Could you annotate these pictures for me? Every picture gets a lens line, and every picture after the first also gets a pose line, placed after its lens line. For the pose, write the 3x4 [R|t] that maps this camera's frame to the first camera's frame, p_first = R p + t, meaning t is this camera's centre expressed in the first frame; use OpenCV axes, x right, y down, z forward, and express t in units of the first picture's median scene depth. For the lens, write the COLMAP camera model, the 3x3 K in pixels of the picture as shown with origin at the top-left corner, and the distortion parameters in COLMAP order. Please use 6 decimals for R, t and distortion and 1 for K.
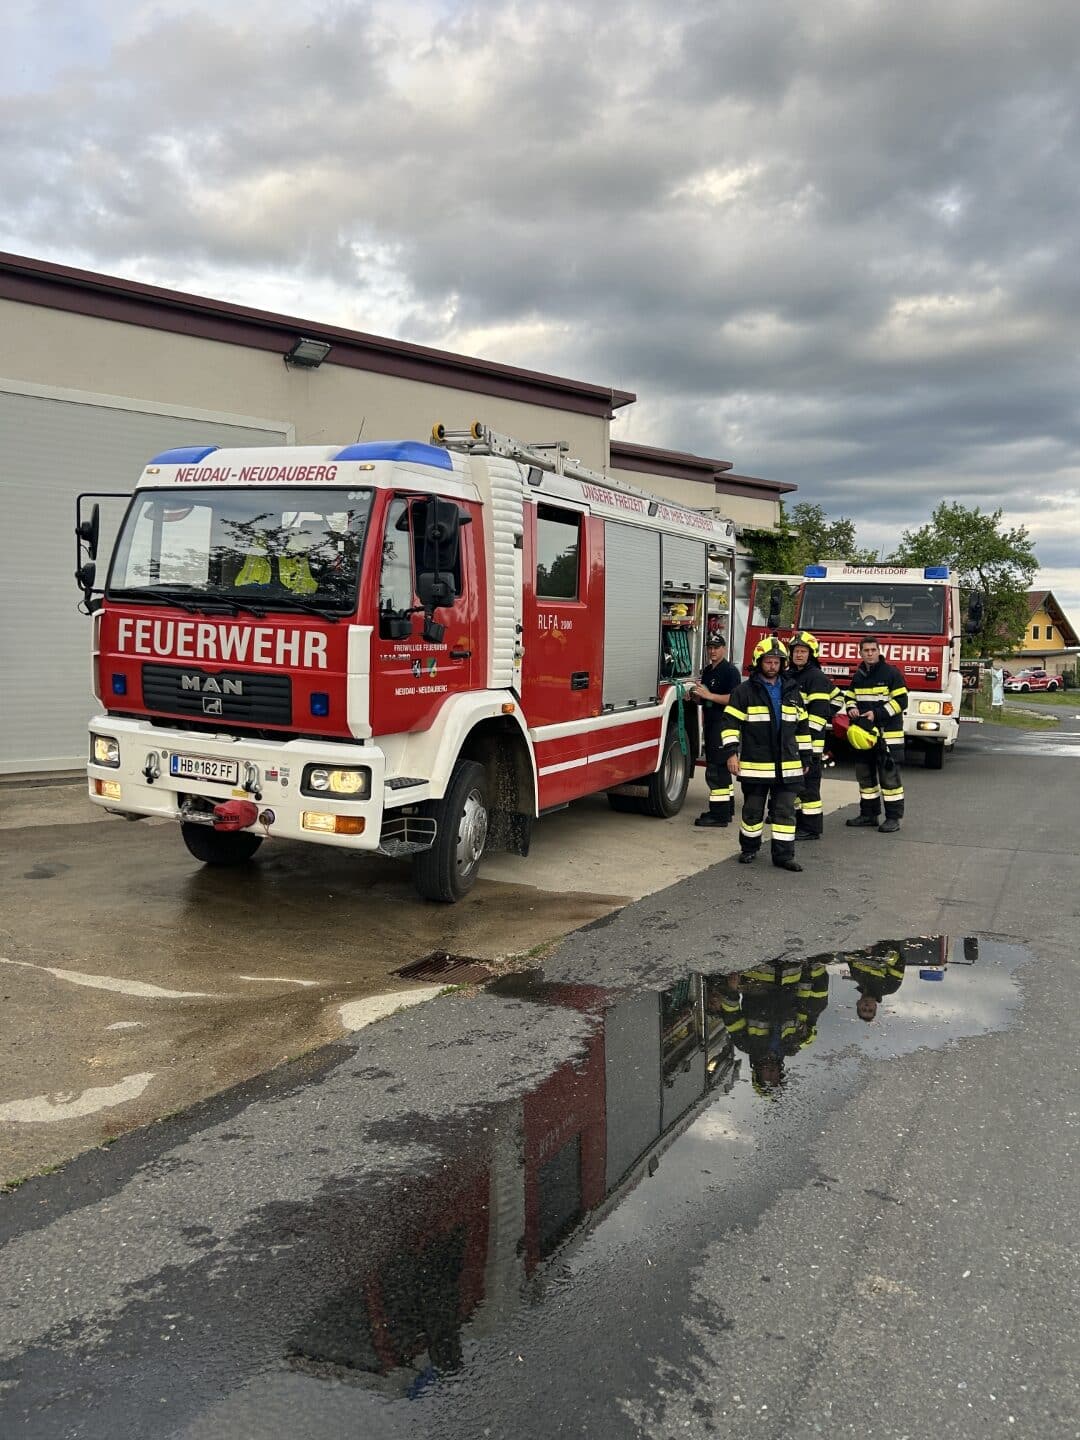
lens RADIAL K [[1043.3, 0, 540.0], [0, 1043.3, 720.0], [0, 0, 1]] dist [0.016902, -0.002637]
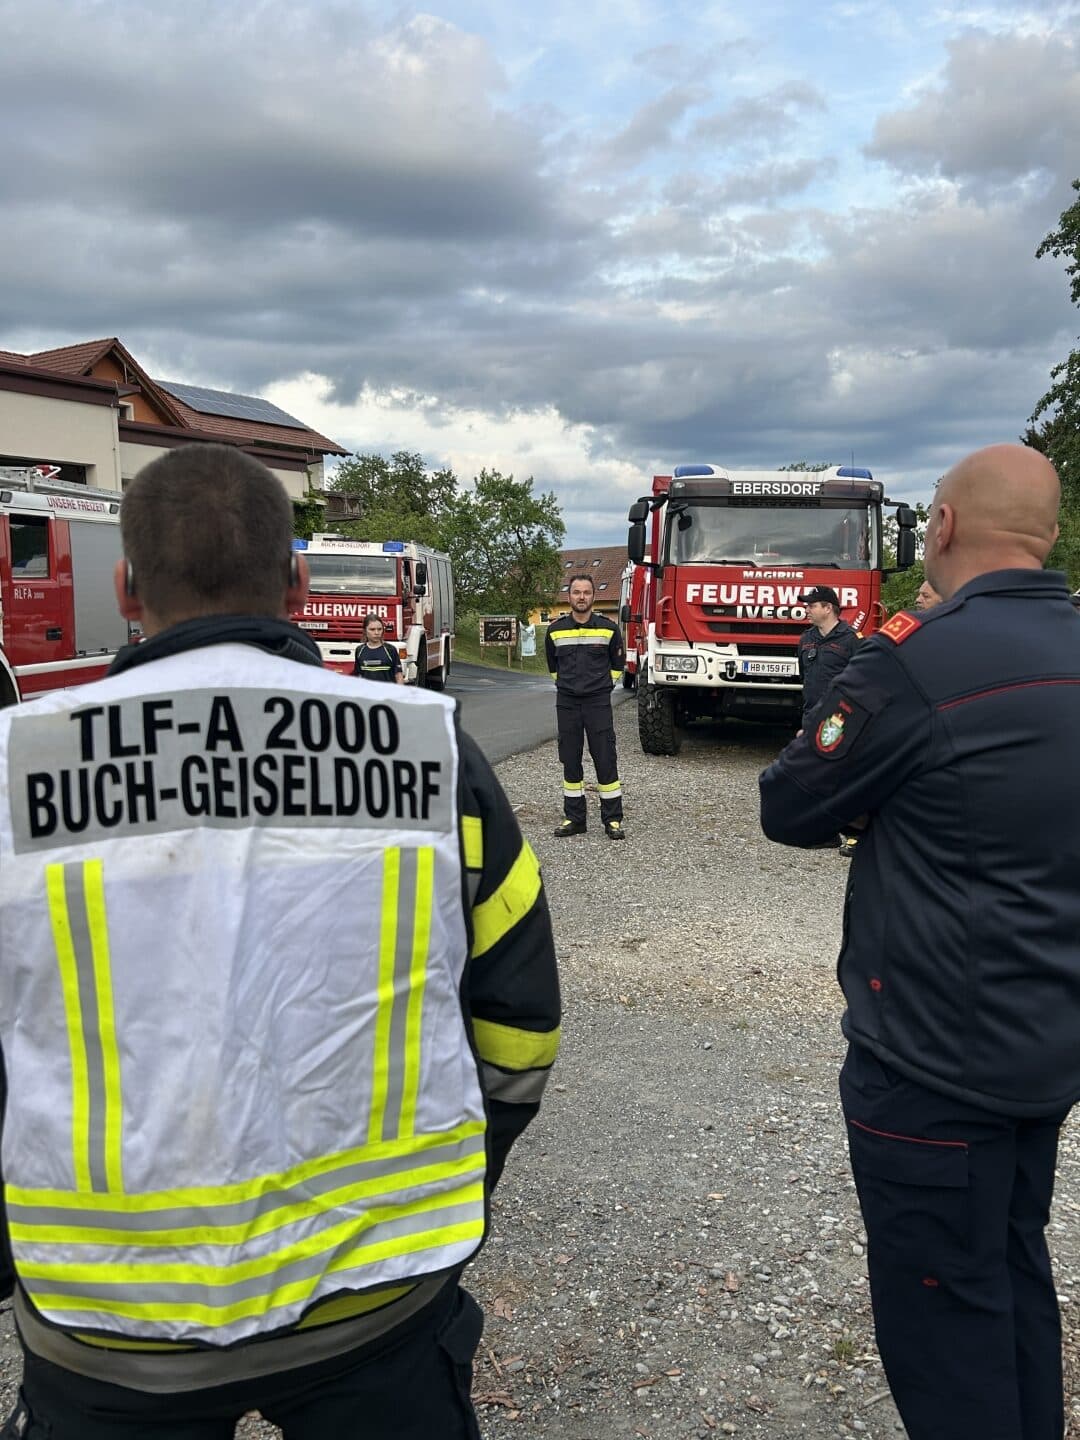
lens RADIAL K [[1235.1, 0, 540.0], [0, 1235.1, 720.0], [0, 0, 1]] dist [0.049431, -0.002442]
pose [[0.950070, -0.045154, 0.308754, 0.038810], [0.038529, 0.998878, 0.027526, 0.016568], [-0.309651, -0.014256, 0.950744, -0.233367]]
